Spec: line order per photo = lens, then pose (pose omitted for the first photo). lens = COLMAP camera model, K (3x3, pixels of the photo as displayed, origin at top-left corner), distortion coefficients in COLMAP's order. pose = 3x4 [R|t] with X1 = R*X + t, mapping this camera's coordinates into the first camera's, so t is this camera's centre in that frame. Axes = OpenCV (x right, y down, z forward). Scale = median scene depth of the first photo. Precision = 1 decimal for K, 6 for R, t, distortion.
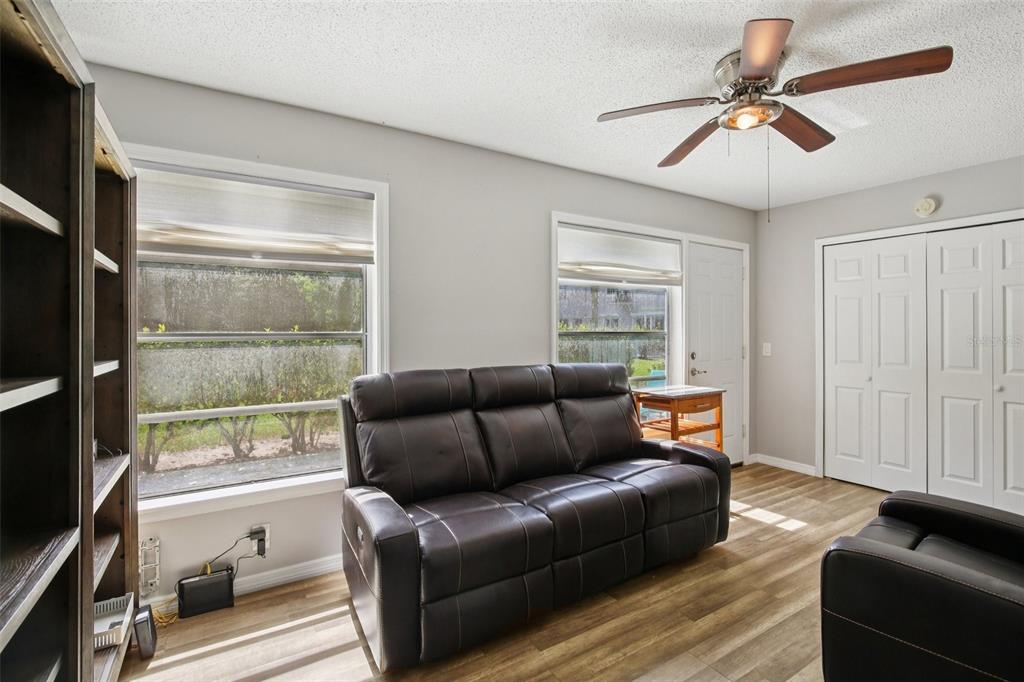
lens RADIAL K [[476.4, 0, 511.2], [0, 476.4, 331.7], [0, 0, 1]] dist [-0.027503, 0.001006]
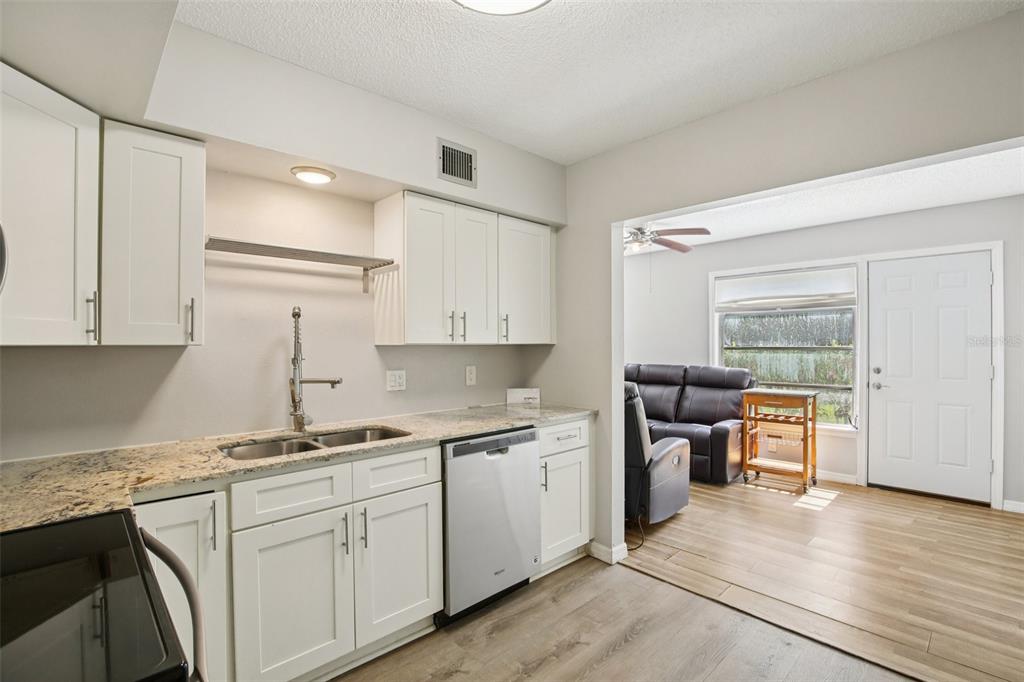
lens RADIAL K [[476.4, 0, 513.5], [0, 476.4, 347.3], [0, 0, 1]] dist [-0.027503, 0.001006]
pose [[0.208044, 0.002103, -0.978117, 1.617962], [-0.000505, 0.999998, 0.002043, -0.001316], [0.978119, 0.000069, 0.208044, 0.008575]]
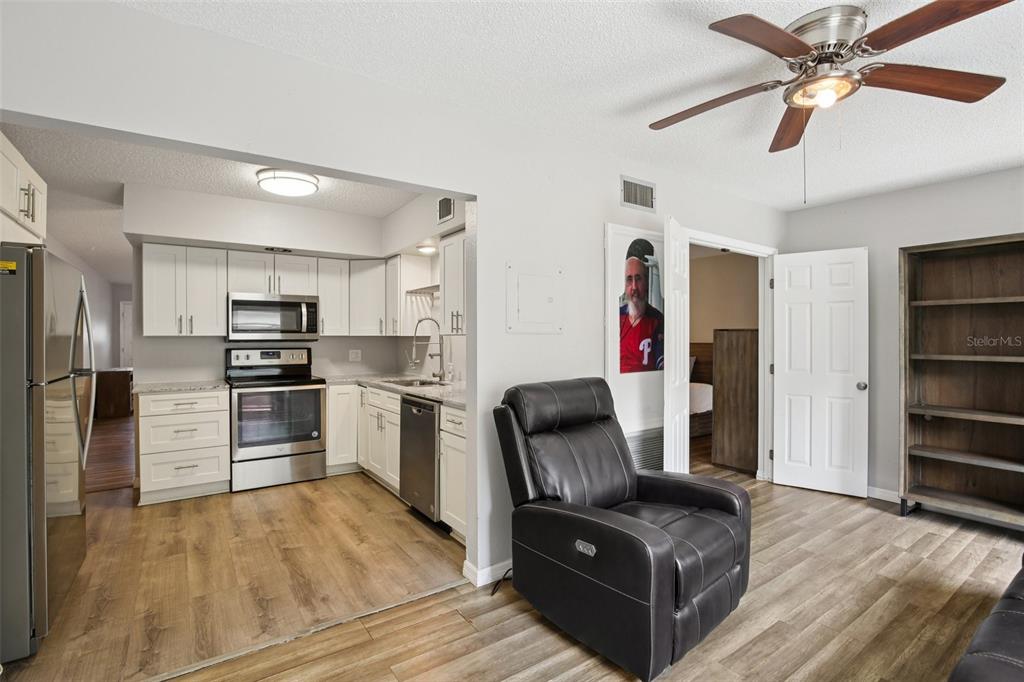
lens RADIAL K [[476.4, 0, 509.4], [0, 476.4, 340.4], [0, 0, 1]] dist [-0.027503, 0.001006]
pose [[-0.998852, 0.001122, -0.047888, 0.738922], [0.000363, 0.999874, 0.015860, -0.010138], [0.047900, 0.015824, -0.998727, 1.199635]]
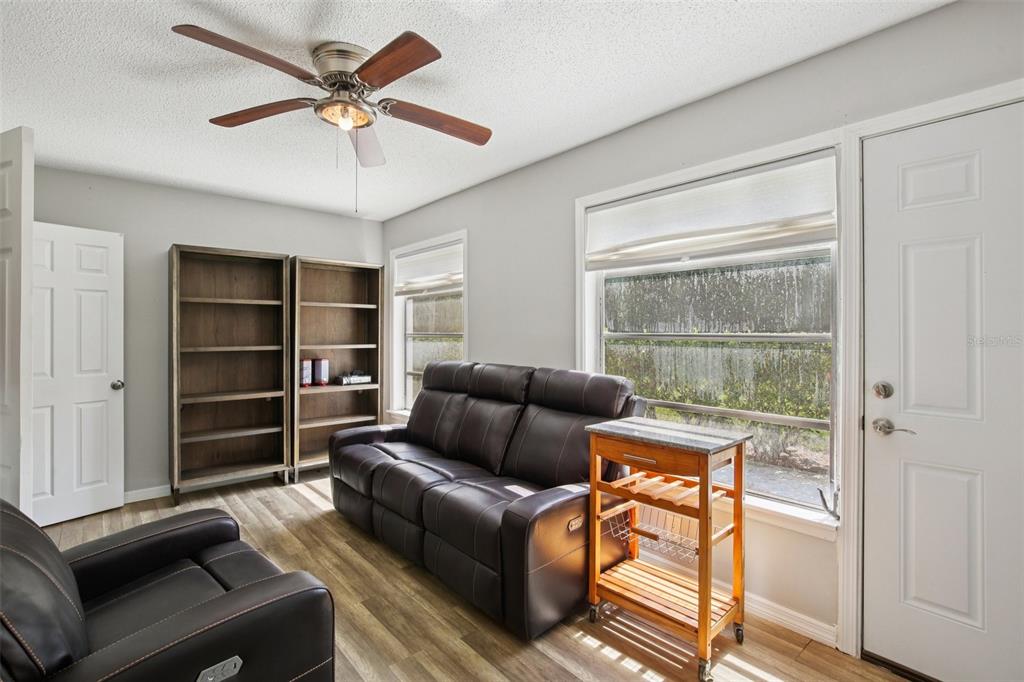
lens RADIAL K [[476.4, 0, 508.7], [0, 476.4, 331.5], [0, 0, 1]] dist [-0.027503, 0.001006]
pose [[0.162728, -0.002987, -0.986666, 1.004778], [-0.005247, 0.999979, -0.003893, 0.000302], [0.986657, 0.005811, 0.162709, 0.769349]]
